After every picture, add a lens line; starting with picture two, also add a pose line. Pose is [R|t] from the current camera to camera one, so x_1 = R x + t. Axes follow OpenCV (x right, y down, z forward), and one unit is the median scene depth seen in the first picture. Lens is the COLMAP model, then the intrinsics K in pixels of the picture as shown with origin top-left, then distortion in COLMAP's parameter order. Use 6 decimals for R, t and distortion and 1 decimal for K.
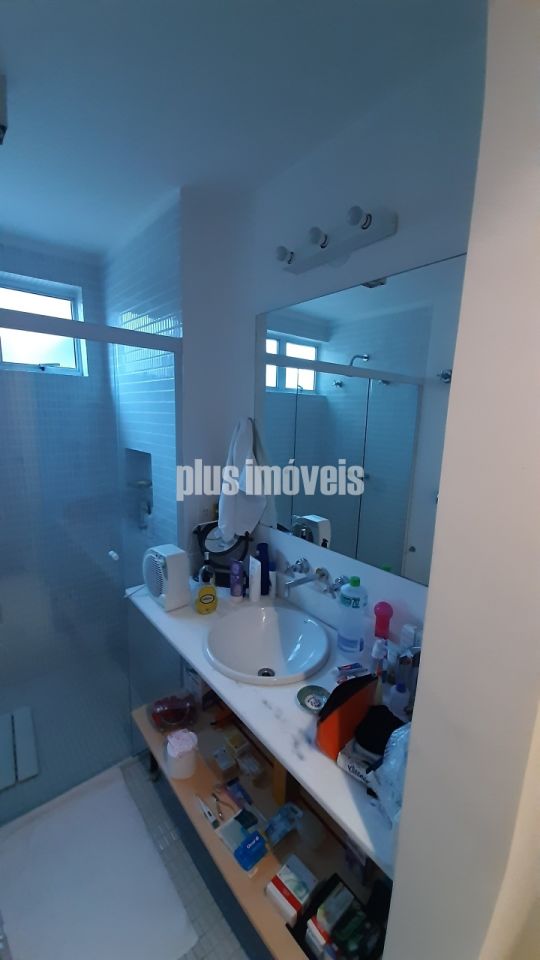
lens RADIAL K [[375.7, 0, 270.0], [0, 375.7, 480.0], [0, 0, 1]] dist [0.011432, -0.011948]
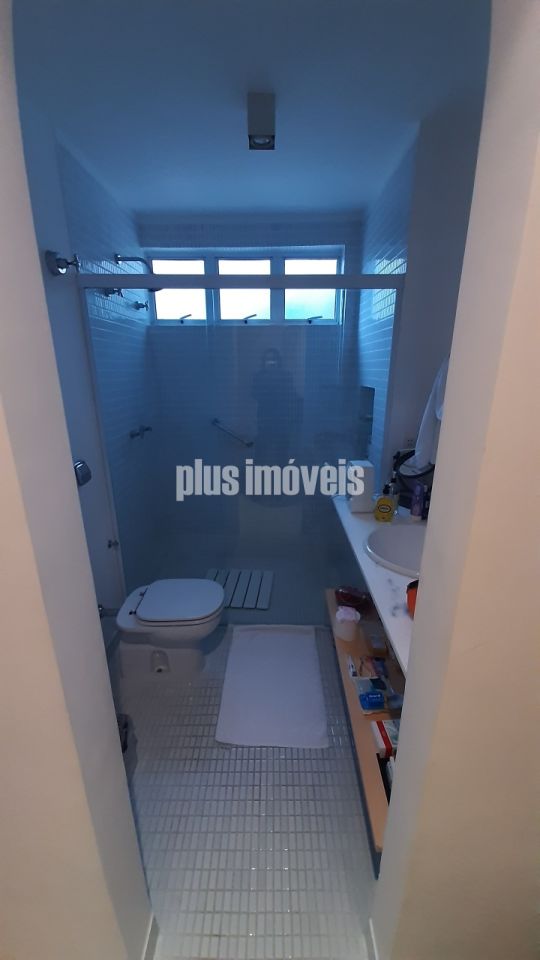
lens RADIAL K [[381.4, 0, 270.0], [0, 381.4, 480.0], [0, 0, 1]] dist [-0.000738, 0.000014]
pose [[0.752311, 0.159737, -0.639150, 0.278259], [-0.095177, 0.986335, 0.134478, 0.096945], [0.651897, -0.040337, 0.757234, -0.101251]]
